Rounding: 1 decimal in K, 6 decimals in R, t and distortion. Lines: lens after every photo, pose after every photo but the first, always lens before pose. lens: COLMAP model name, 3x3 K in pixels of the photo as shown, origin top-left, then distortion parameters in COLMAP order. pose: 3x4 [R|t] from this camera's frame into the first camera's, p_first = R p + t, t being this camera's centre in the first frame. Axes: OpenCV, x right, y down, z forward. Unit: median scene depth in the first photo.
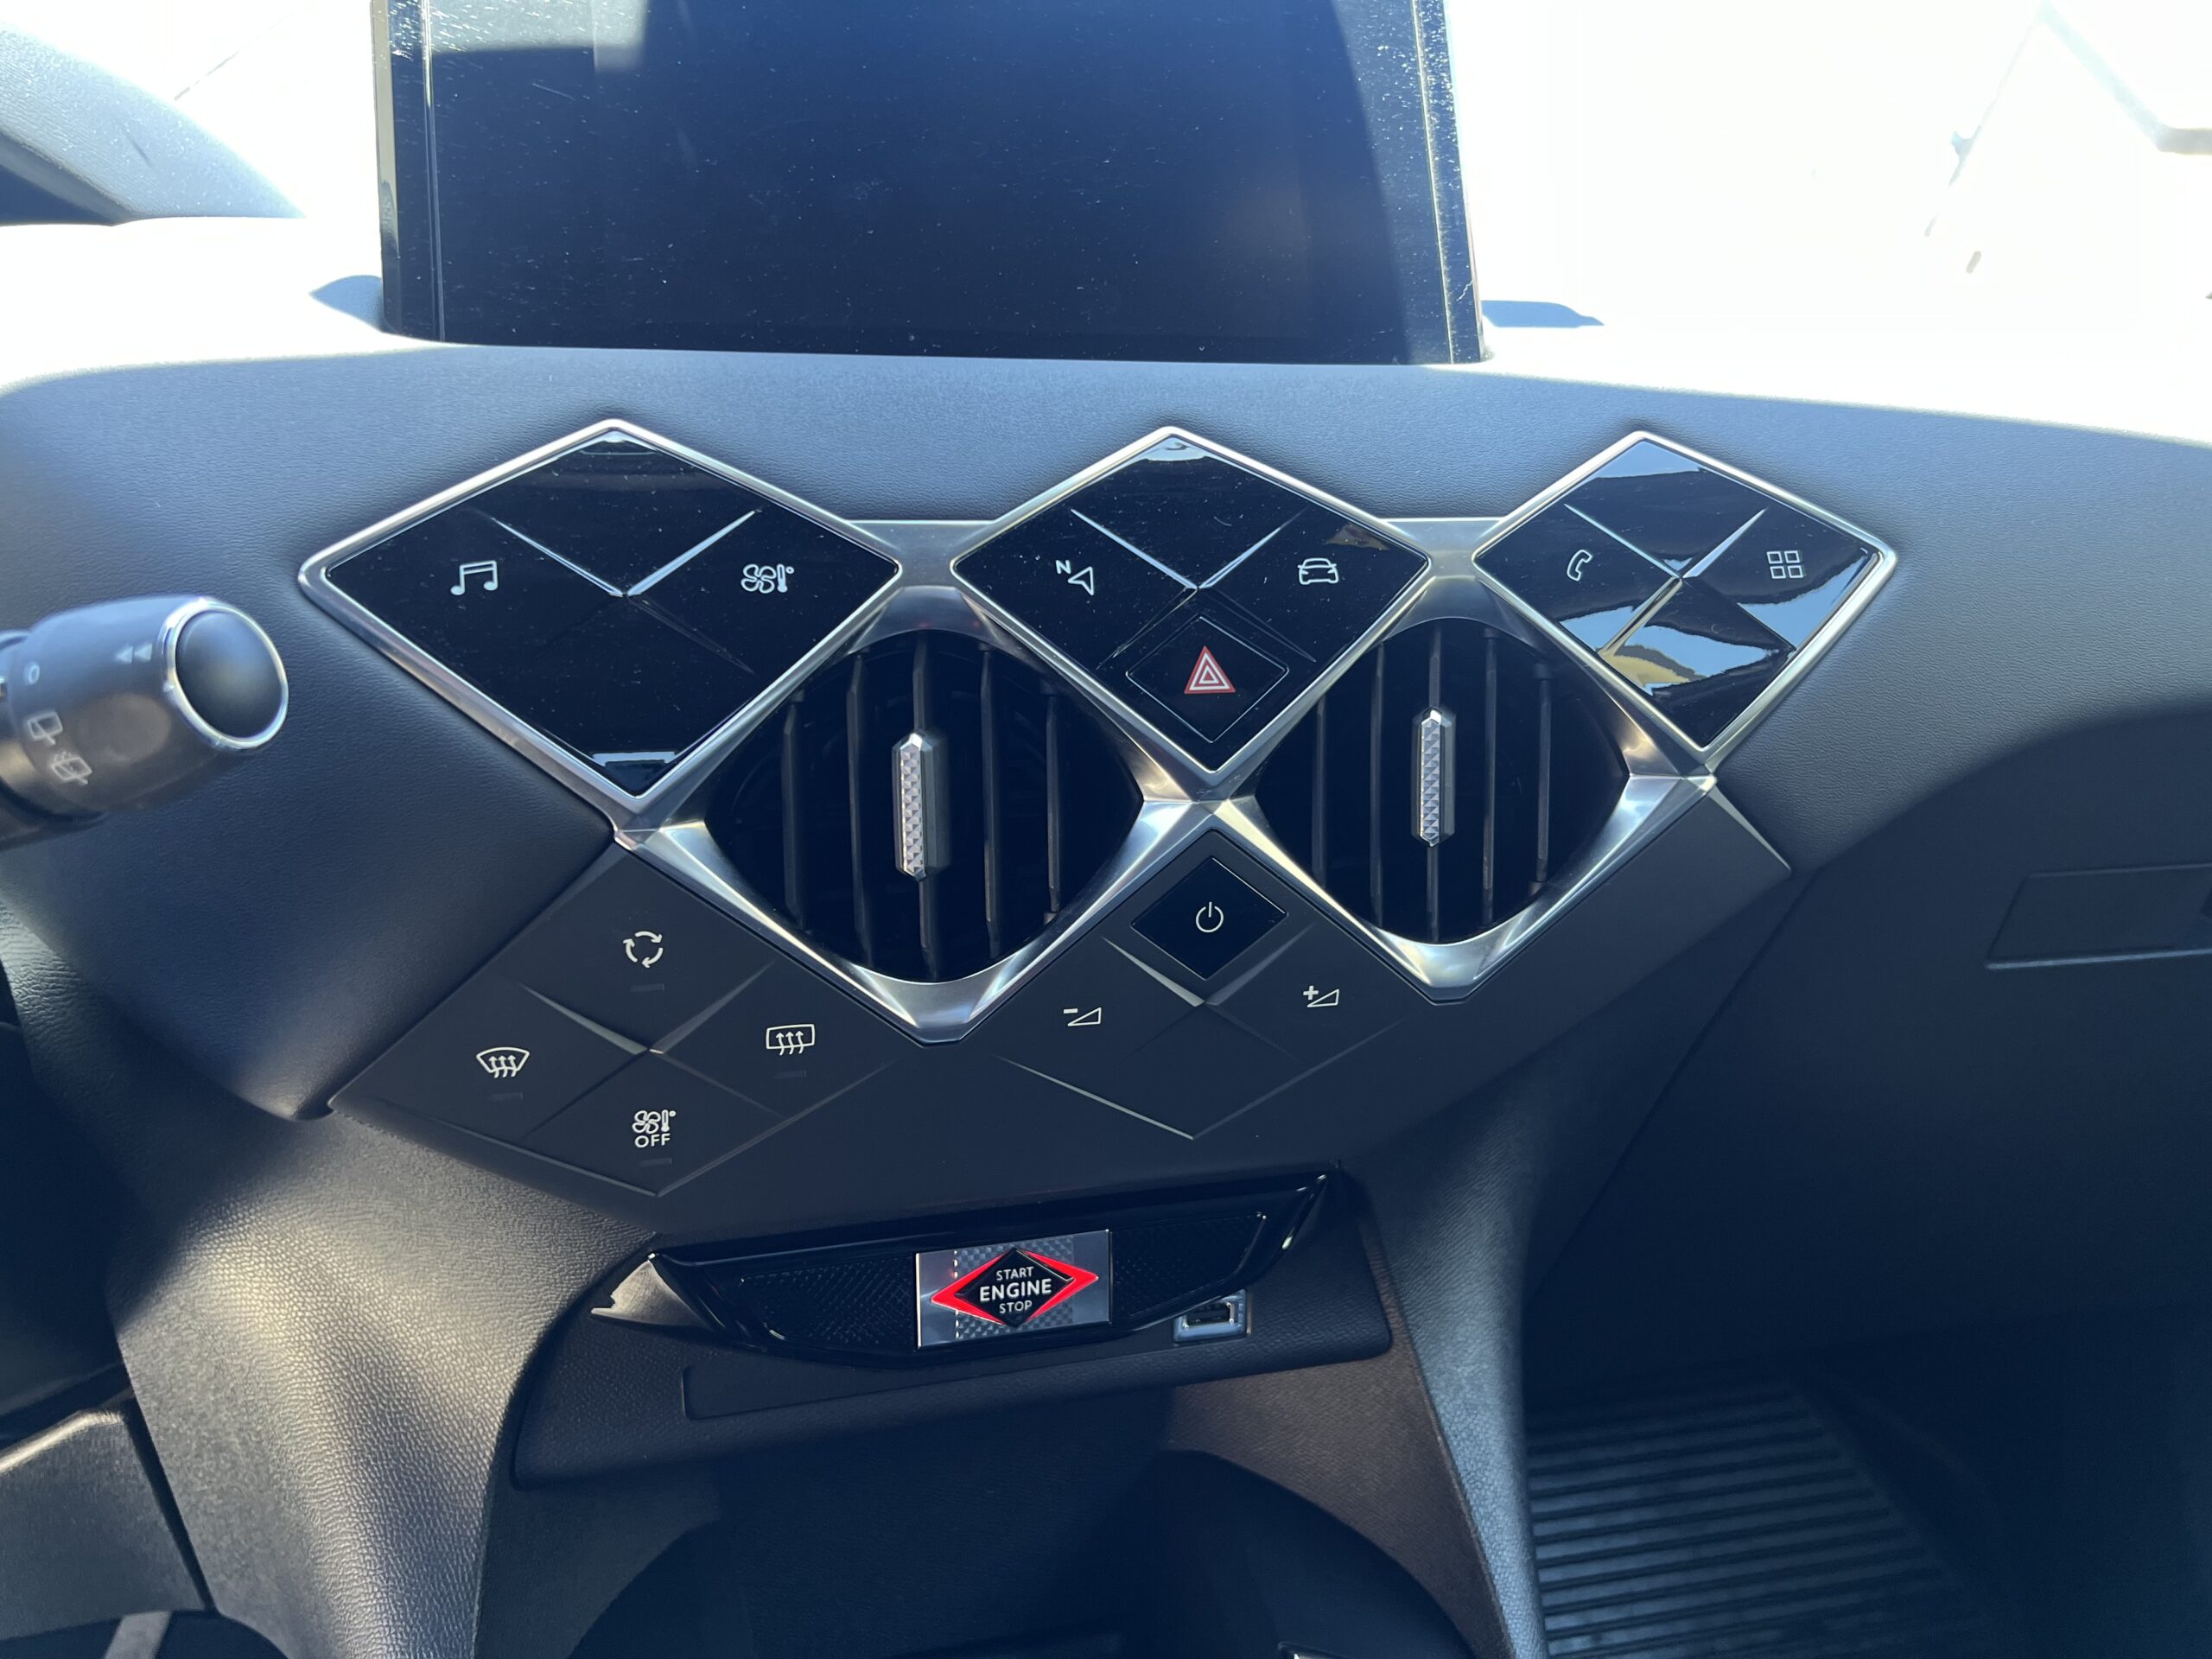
lens RADIAL K [[1665.5, 0, 1104.0], [0, 1665.5, 832.5], [0, 0, 1]] dist [0.046502, -0.052485]
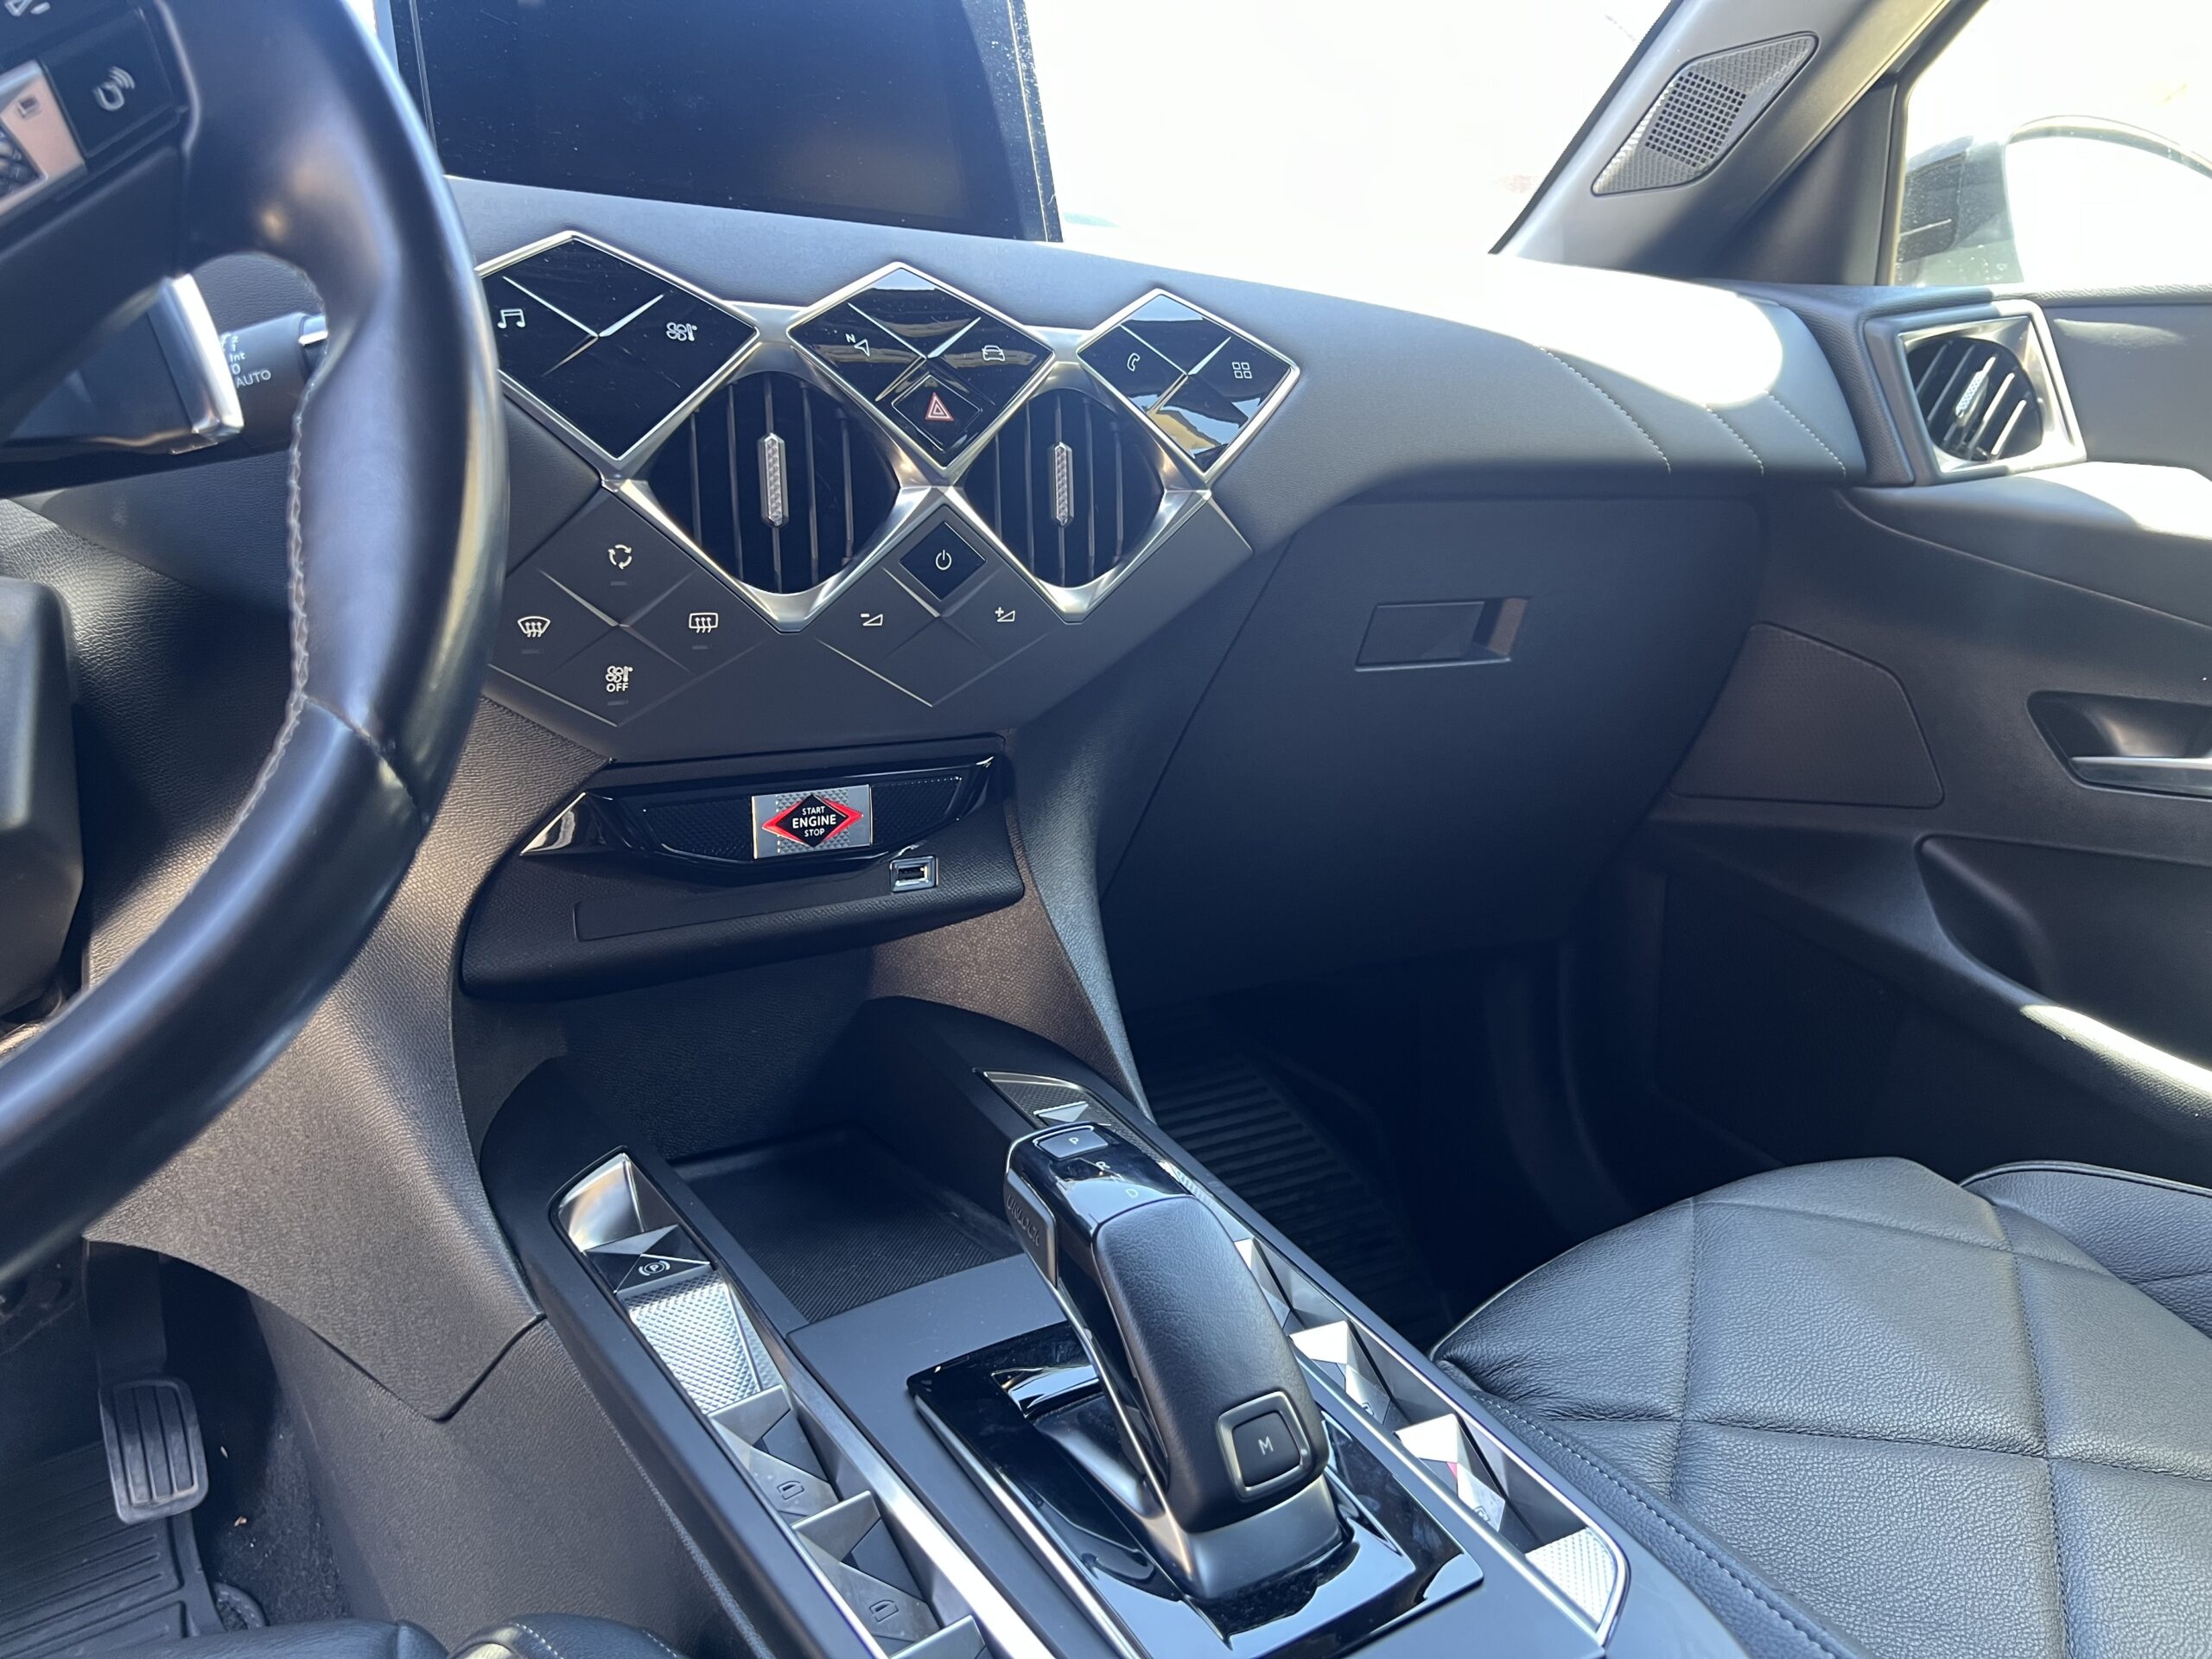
lens RADIAL K [[1665.5, 0, 1126.8], [0, 1665.5, 815.5], [0, 0, 1]] dist [0.046502, -0.052485]
pose [[0.937902, -0.053007, 0.342825, -0.336280], [0.052175, 0.998570, 0.011656, 0.285963], [-0.342953, 0.006955, 0.939327, -0.603999]]
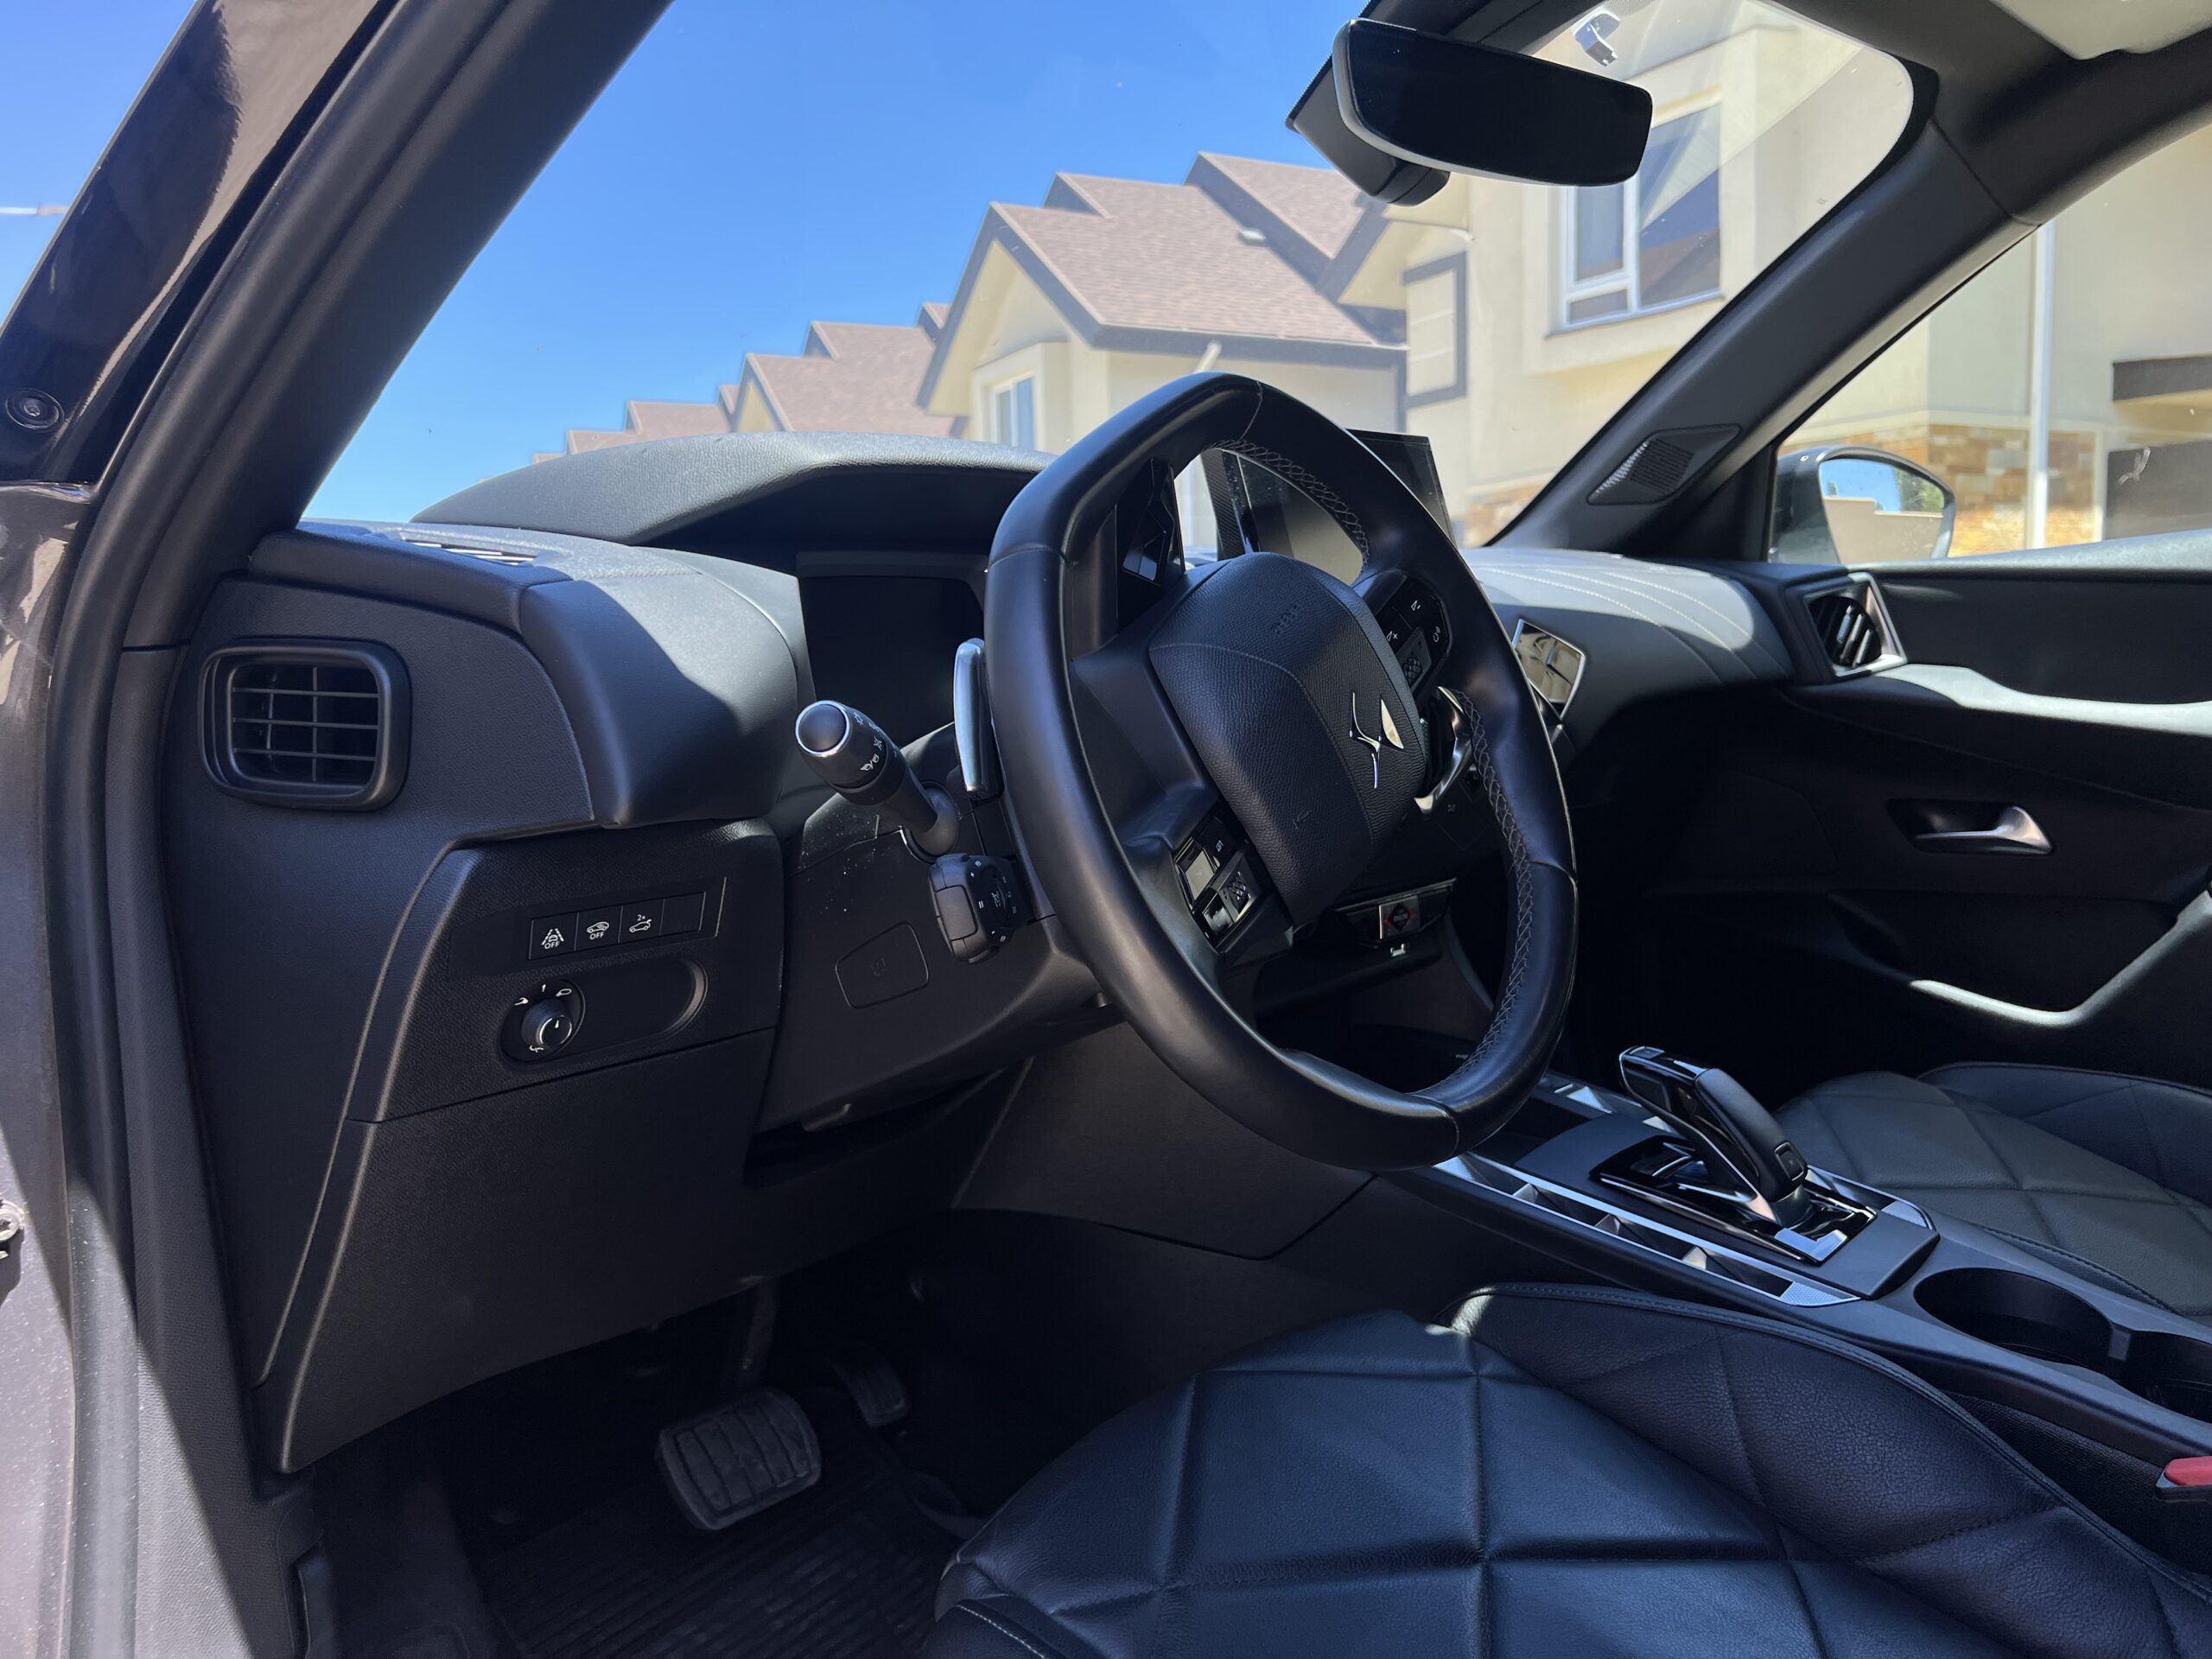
lens RADIAL K [[1665.5, 0, 1133.7], [0, 1665.5, 833.0], [0, 0, 1]] dist [0.046502, -0.052485]
pose [[0.835943, -0.090524, 0.541299, -2.336799], [0.128592, 0.991154, -0.032833, 0.164989], [-0.533539, 0.097053, 0.840189, -1.333831]]
